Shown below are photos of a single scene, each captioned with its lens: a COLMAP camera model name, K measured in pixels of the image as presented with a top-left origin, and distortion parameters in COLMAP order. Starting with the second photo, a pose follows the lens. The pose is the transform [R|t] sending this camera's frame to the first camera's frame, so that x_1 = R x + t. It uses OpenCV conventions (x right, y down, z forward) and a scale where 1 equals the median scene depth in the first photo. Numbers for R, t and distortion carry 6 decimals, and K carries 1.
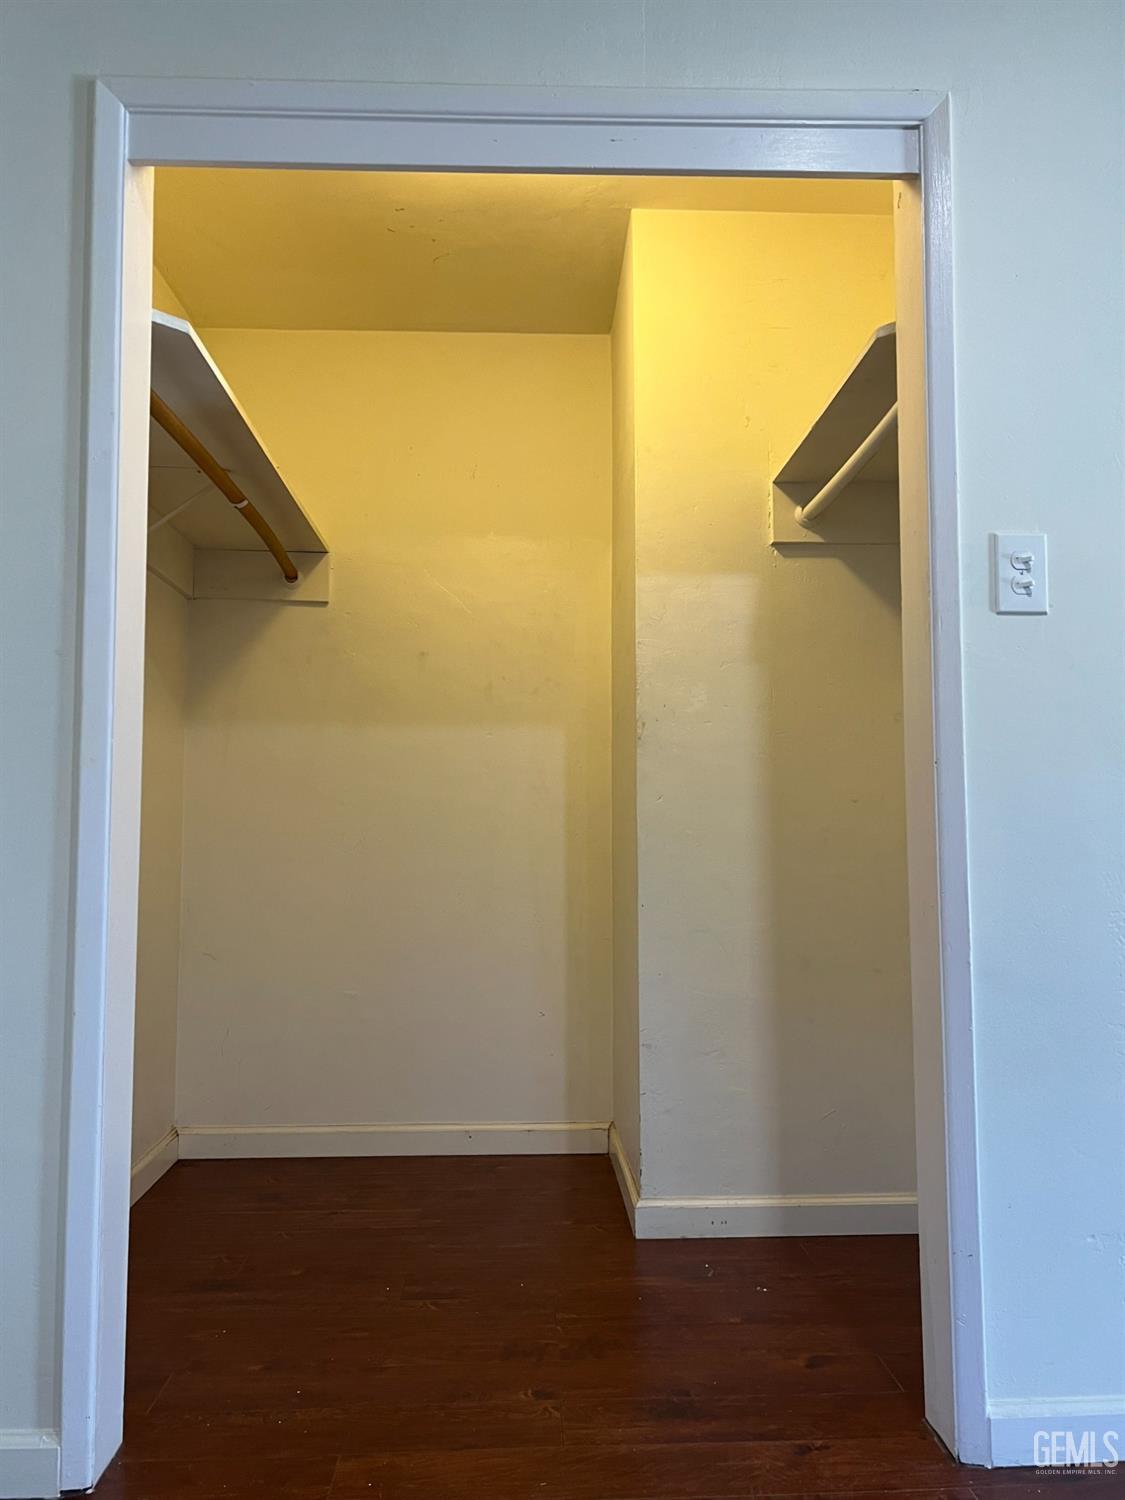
lens RADIAL K [[1139.2, 0, 562.5], [0, 1139.2, 750.0], [0, 0, 1]] dist [0.041183, -0.048343]
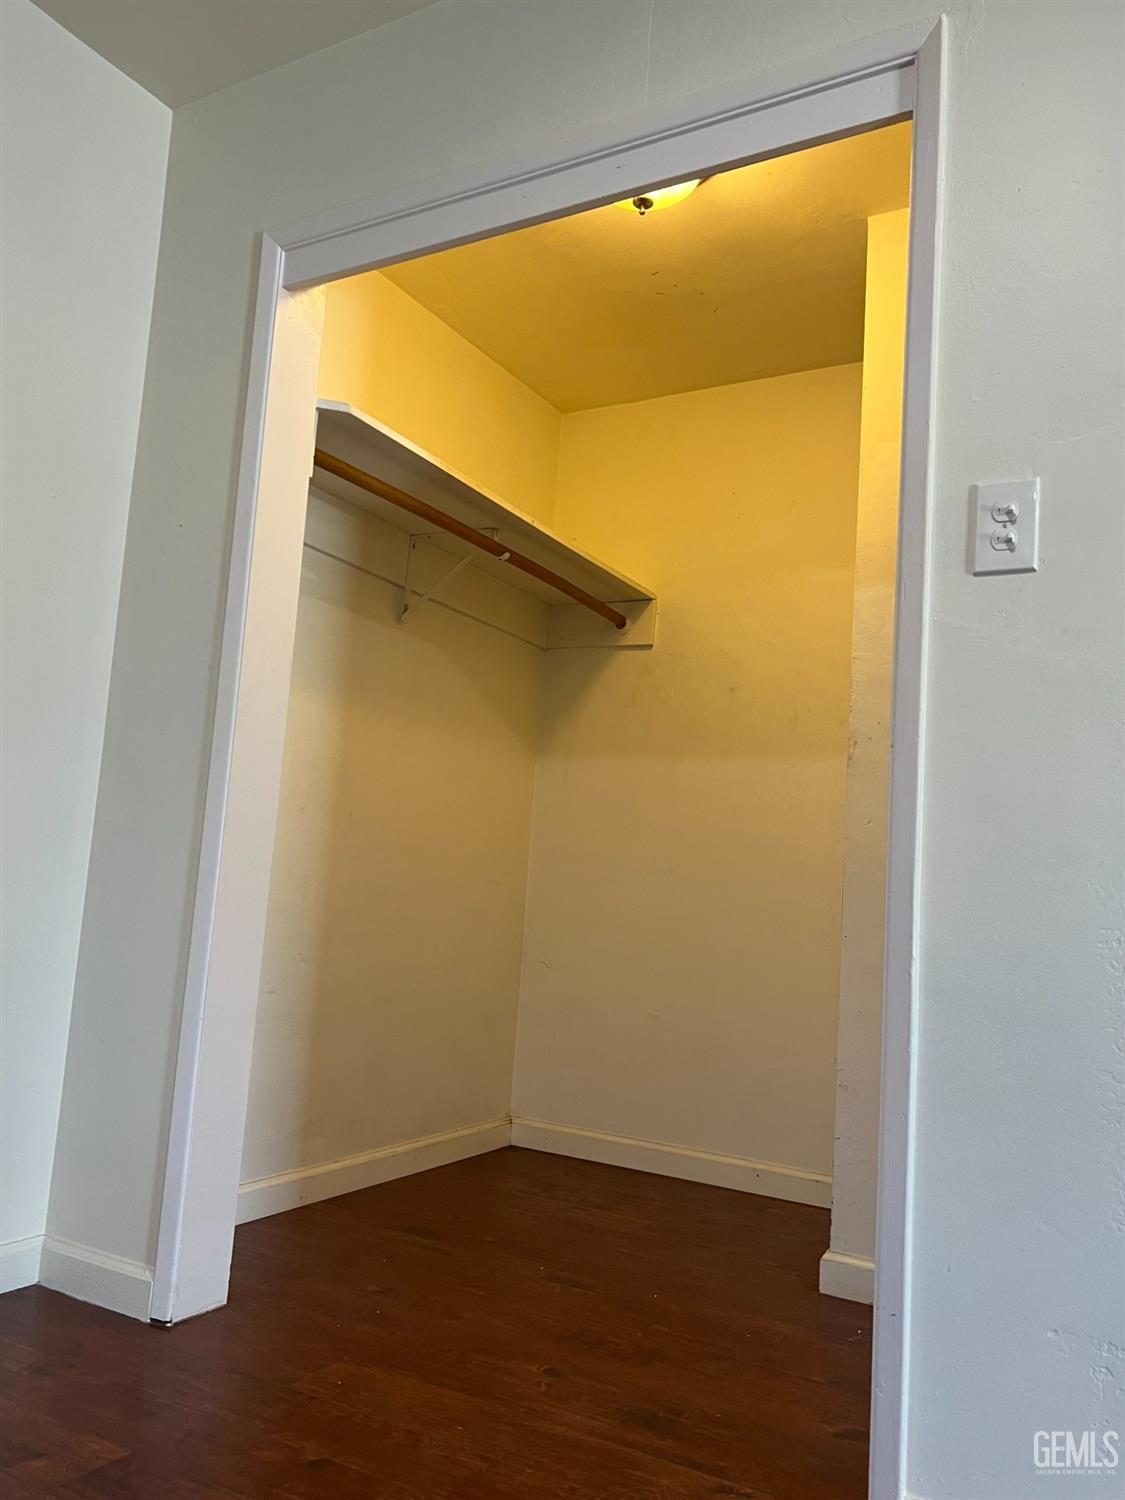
lens RADIAL K [[1133.2, 0, 564.7], [0, 1133.2, 757.8], [0, 0, 1]] dist [0.056084, -0.072388]
pose [[0.849626, -0.004046, -0.527370, 0.554182], [-0.029618, 0.998026, -0.055372, 0.073335], [0.526553, 0.062665, 0.847830, 0.110704]]
